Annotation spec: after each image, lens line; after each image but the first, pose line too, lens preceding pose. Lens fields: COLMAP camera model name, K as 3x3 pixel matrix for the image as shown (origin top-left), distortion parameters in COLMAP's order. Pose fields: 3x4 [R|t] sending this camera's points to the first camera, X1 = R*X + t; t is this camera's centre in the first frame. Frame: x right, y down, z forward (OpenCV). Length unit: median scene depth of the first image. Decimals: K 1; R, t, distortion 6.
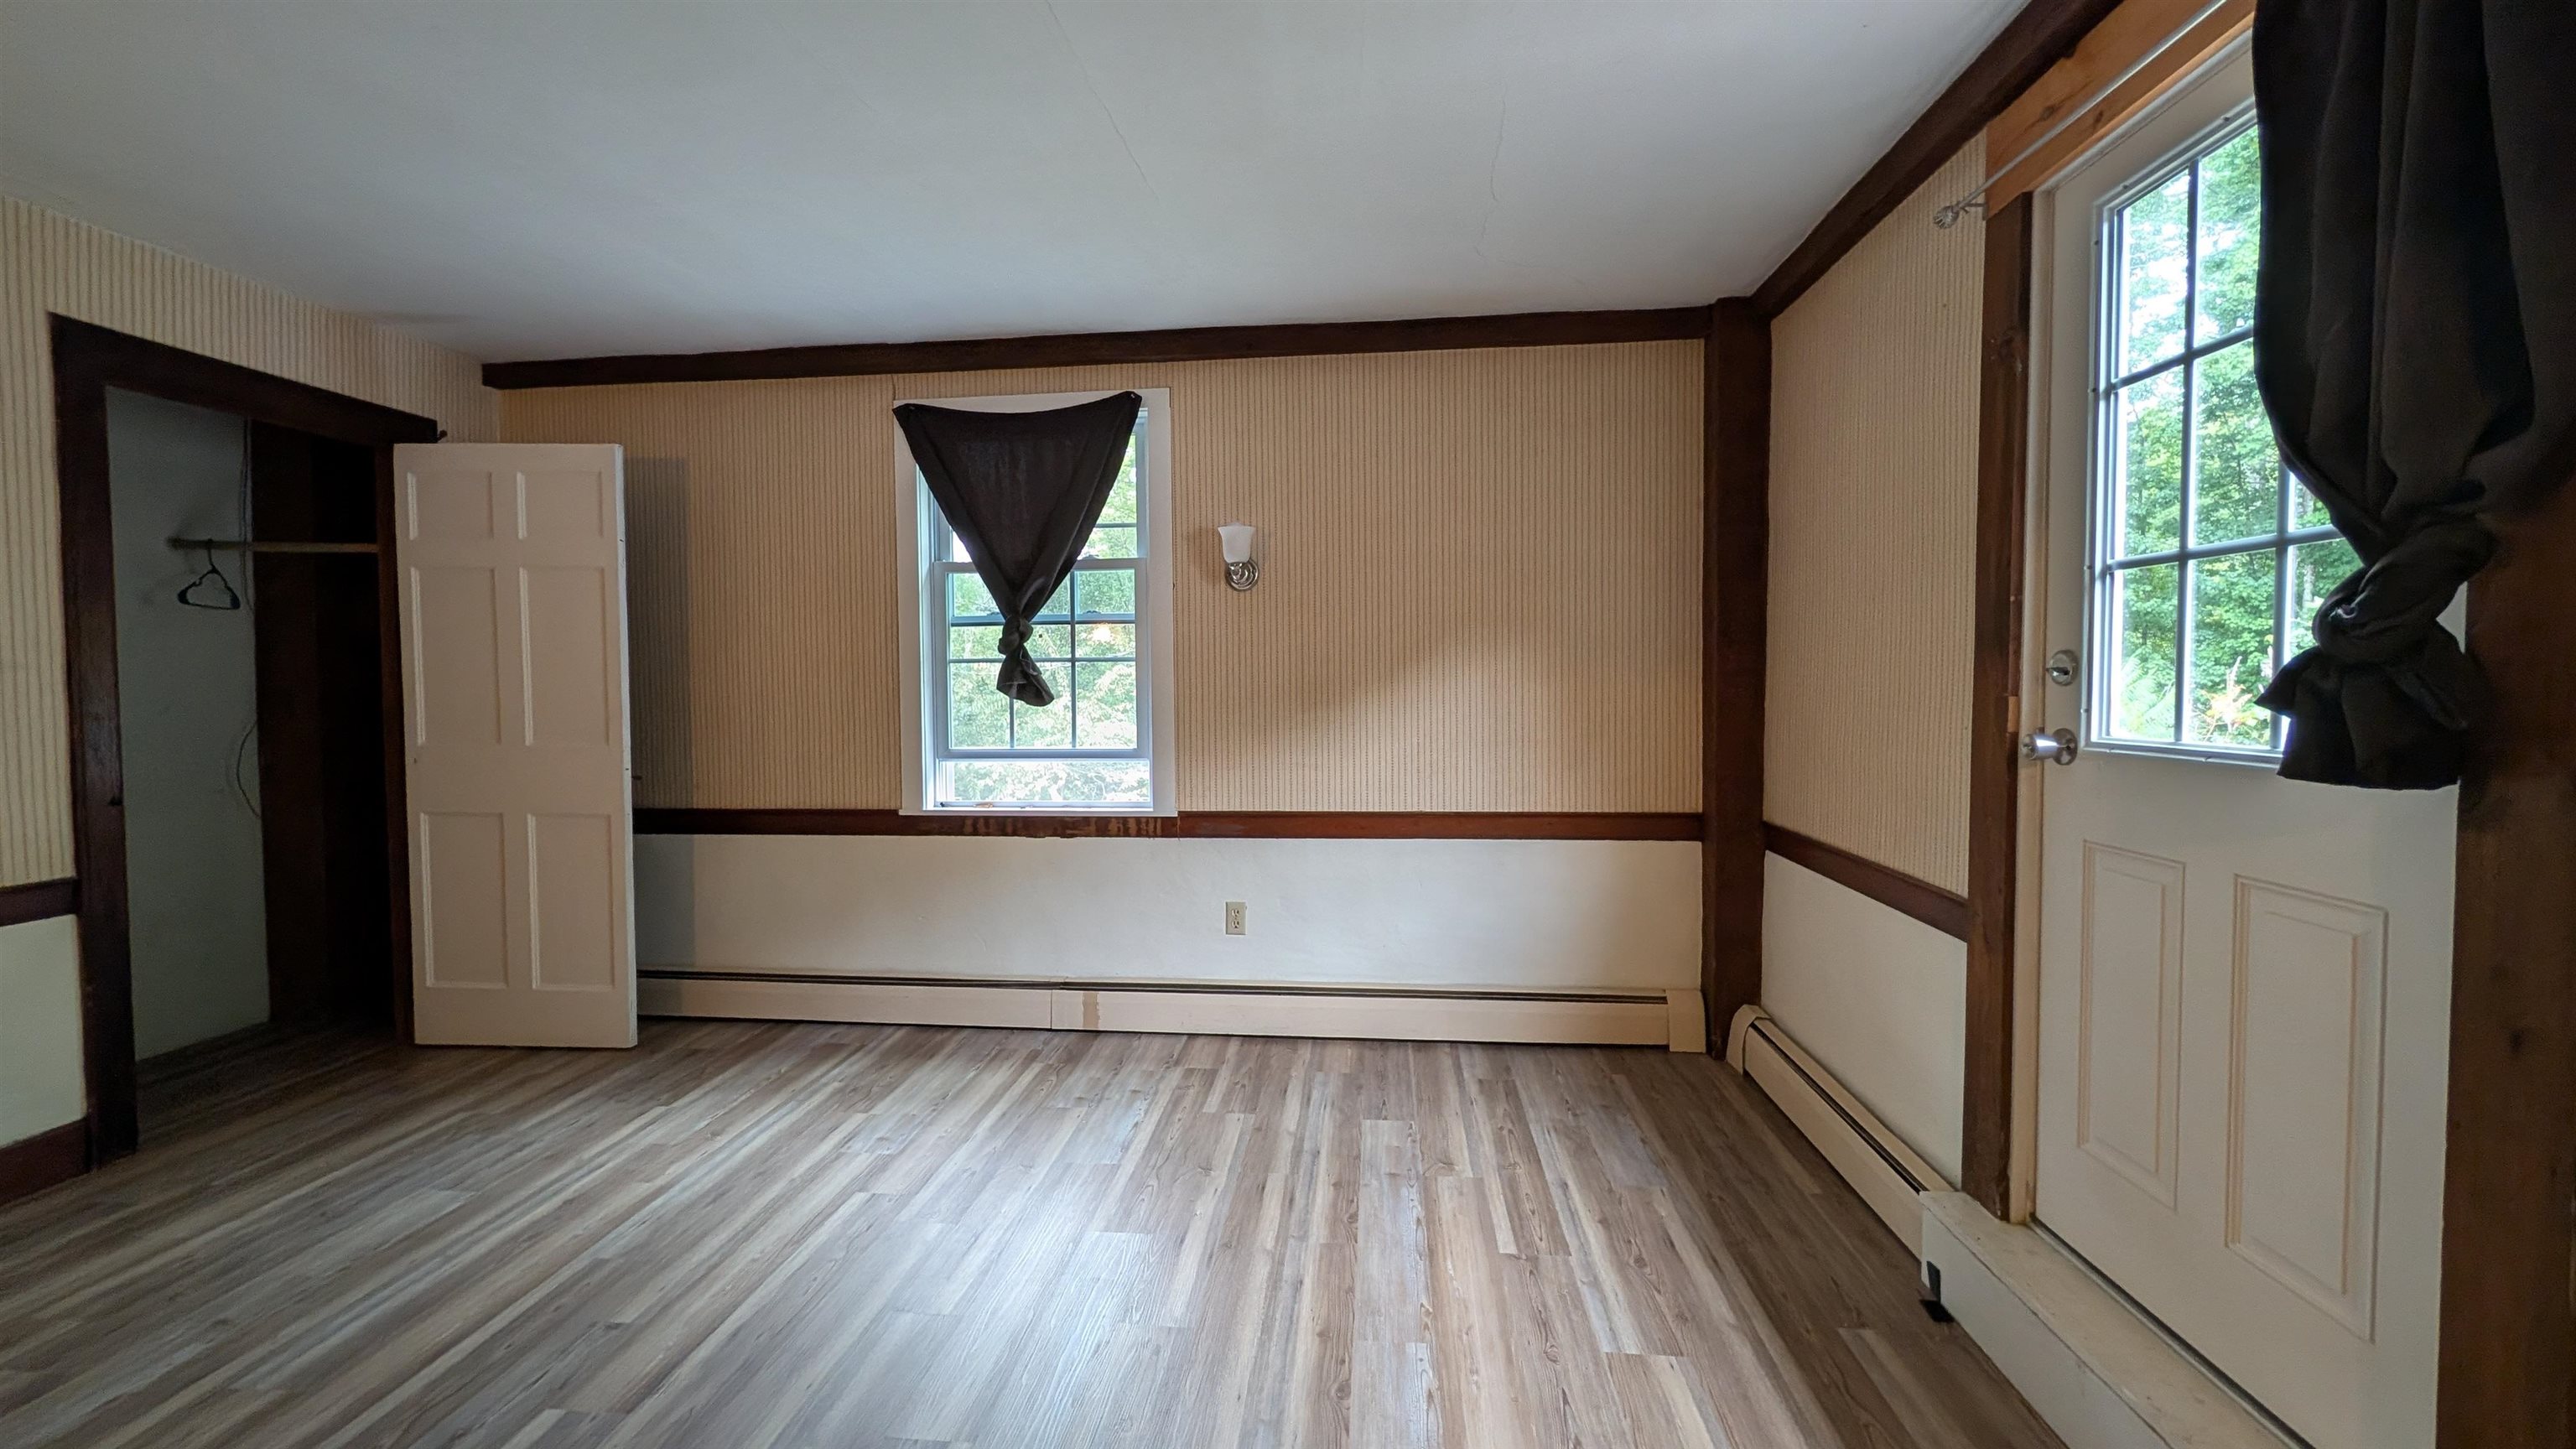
lens RADIAL K [[993.0, 0, 1292.1], [0, 993.0, 720.2], [0, 0, 1]] dist [-0.000057, 0.000134]
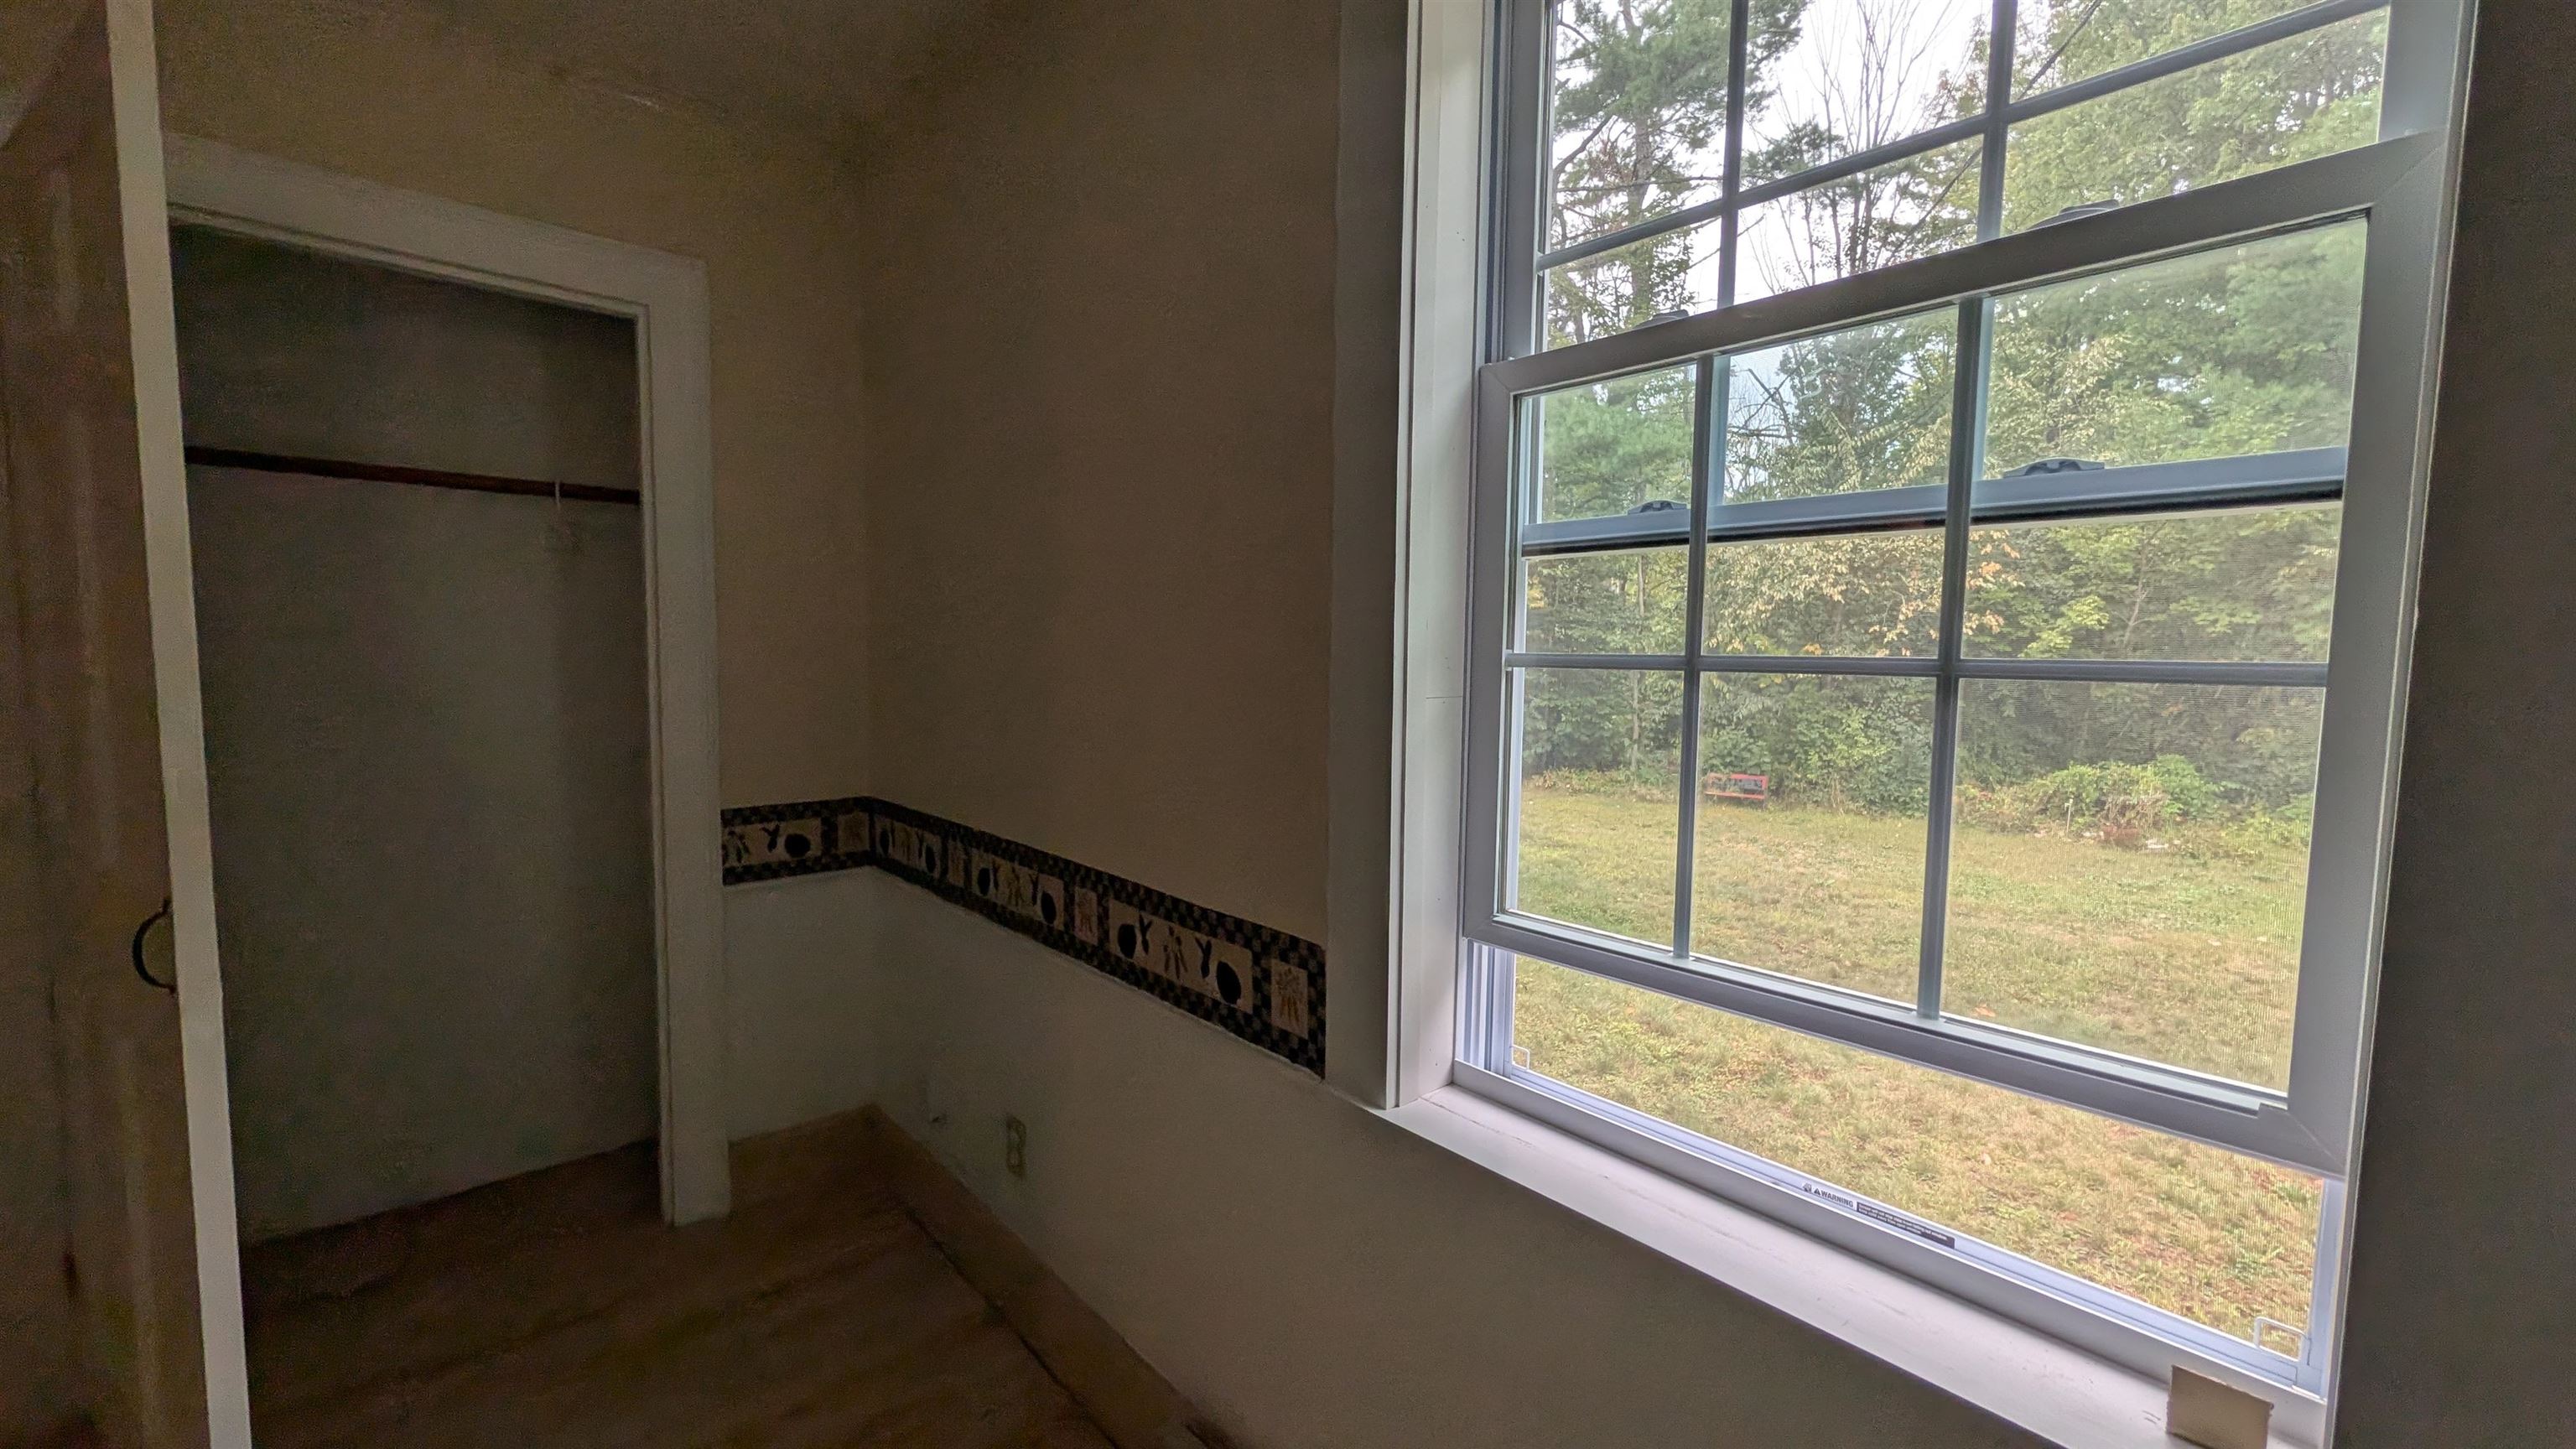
lens RADIAL K [[990.7, 0, 1286.2], [0, 990.7, 723.5], [0, 0, 1]] dist [0.001759, 0.000048]
pose [[0.735679, 0.064757, -0.674227, -0.190481], [-0.044329, 0.997888, 0.047474, -0.057163], [0.675878, -0.005038, 0.736997, 0.771416]]
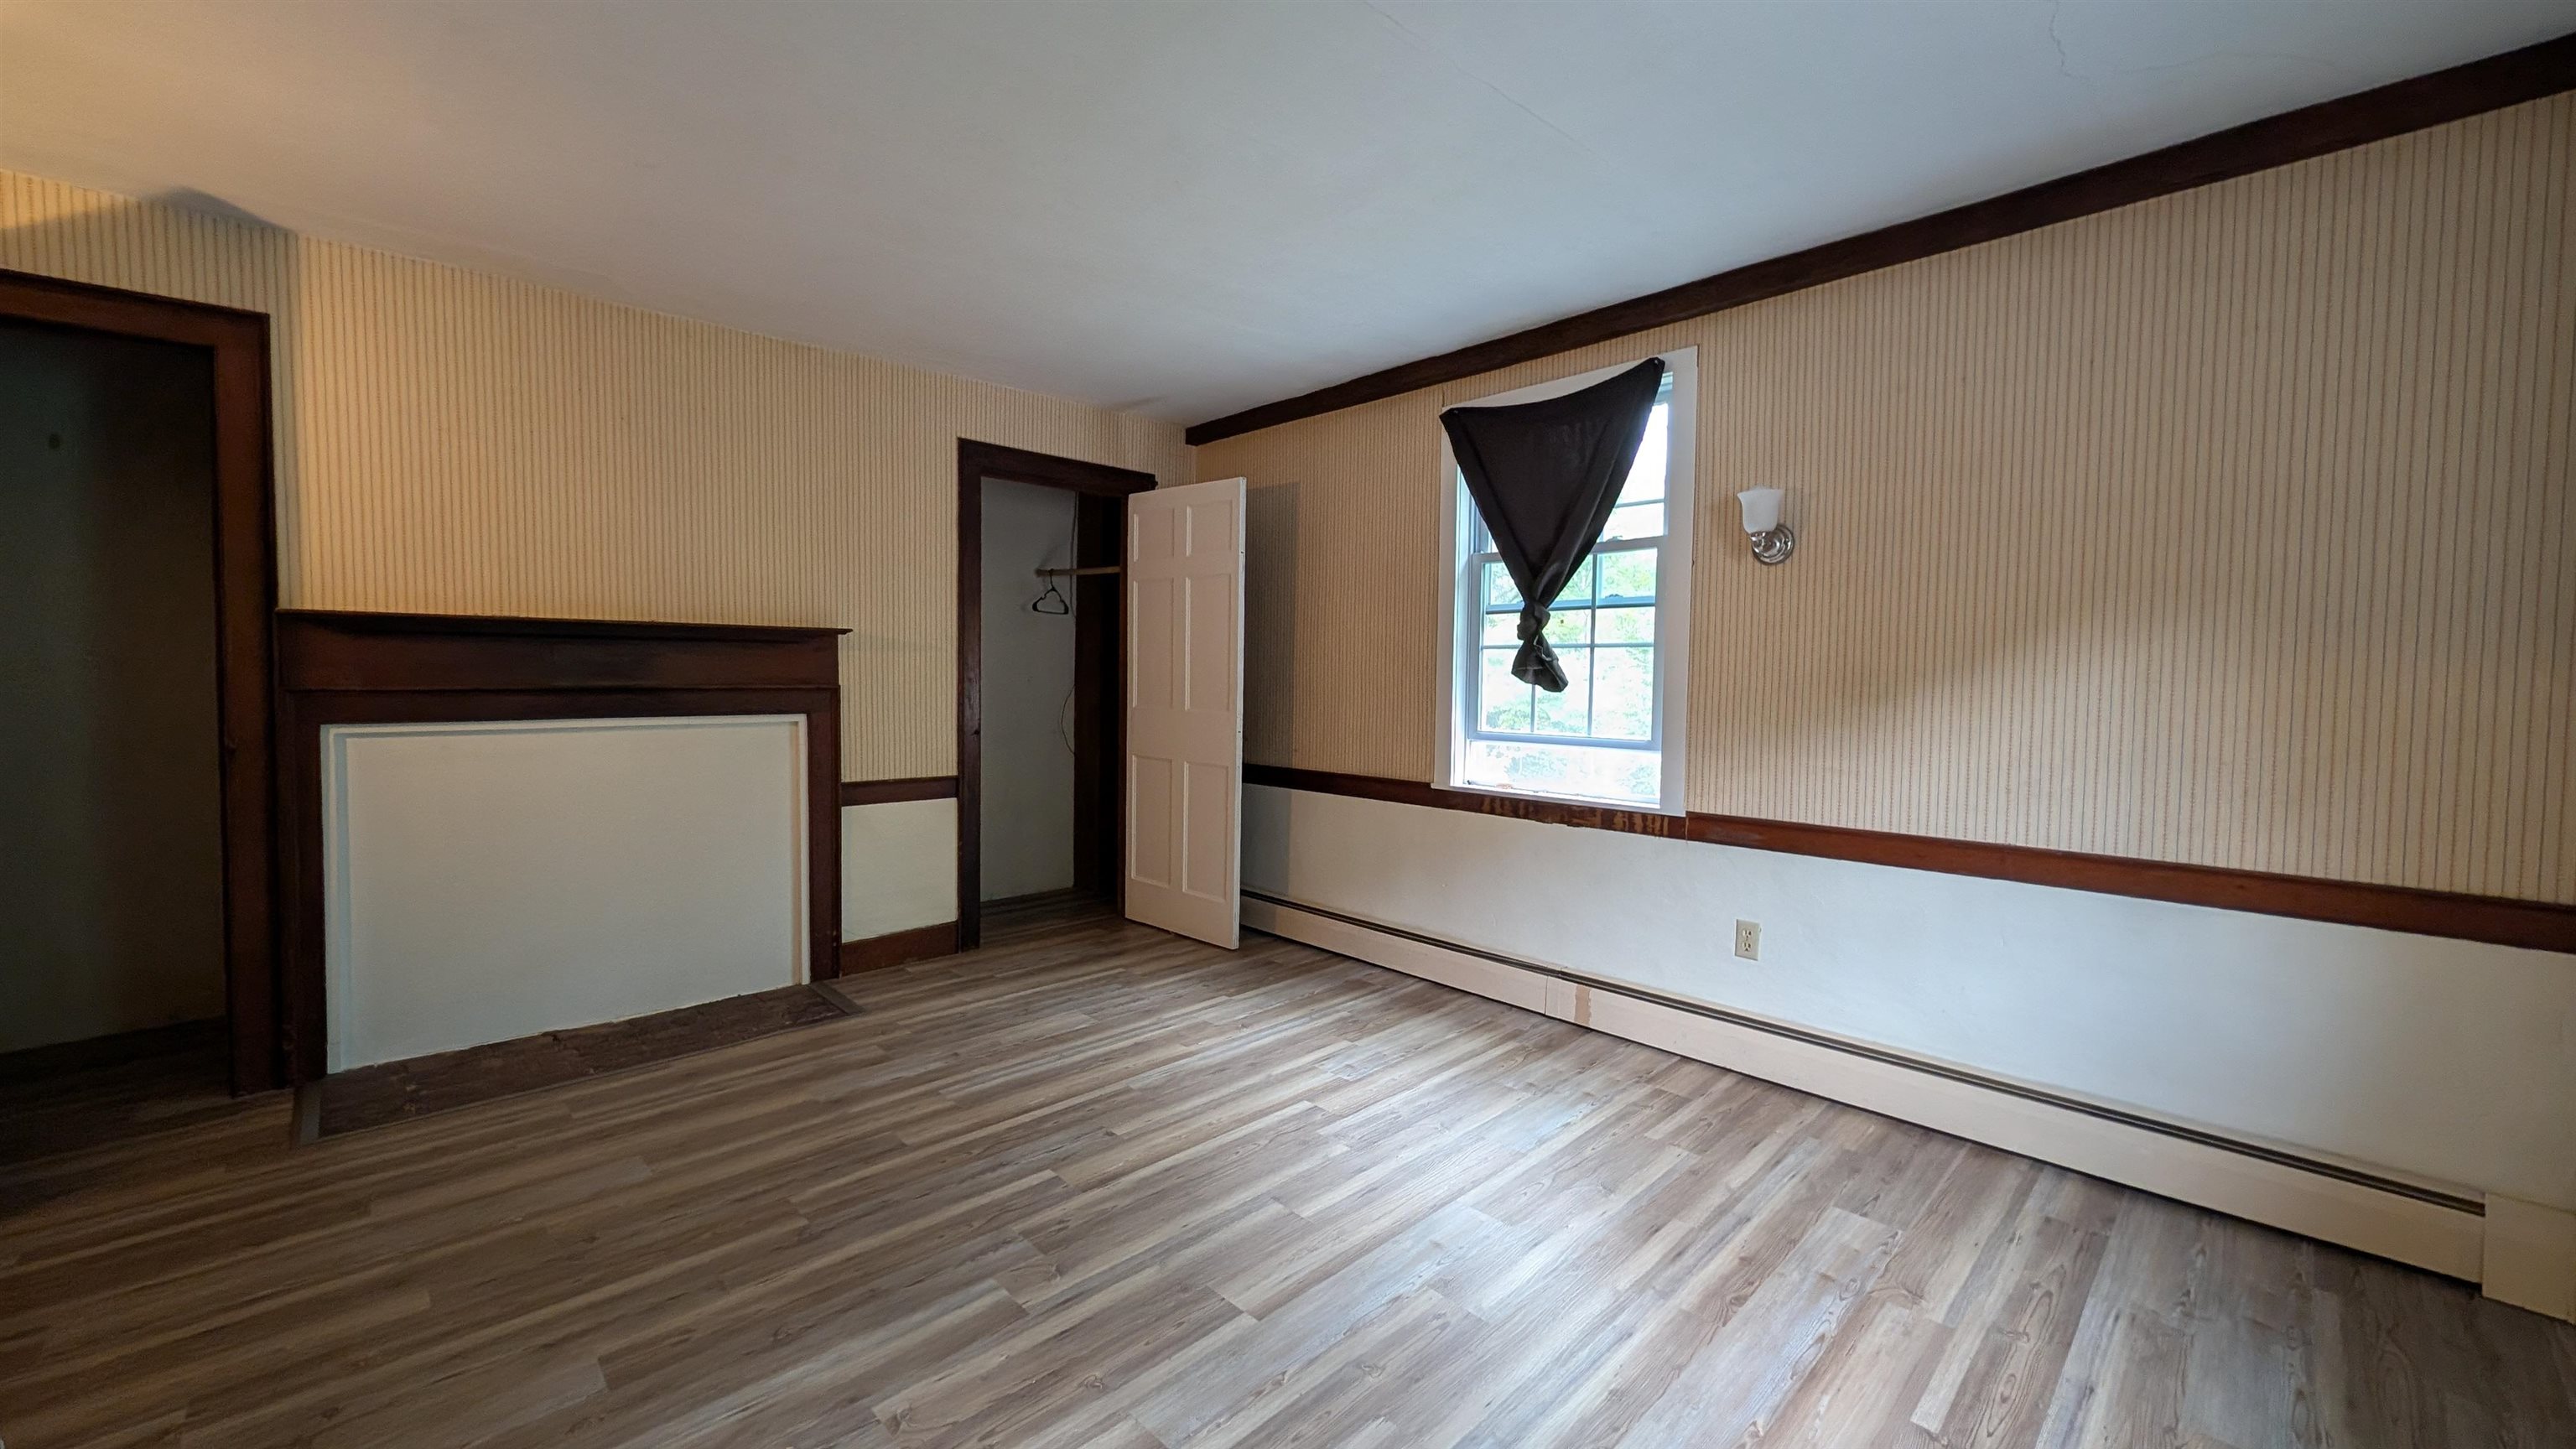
lens RADIAL K [[990.7, 0, 1286.2], [0, 990.7, 723.5], [0, 0, 1]] dist [0.001759, 0.000048]
pose [[0.758721, 0.048186, -0.649631, 0.204357], [-0.042800, 0.998793, 0.024098, 0.005231], [0.650008, 0.009521, 0.759868, 0.072604]]
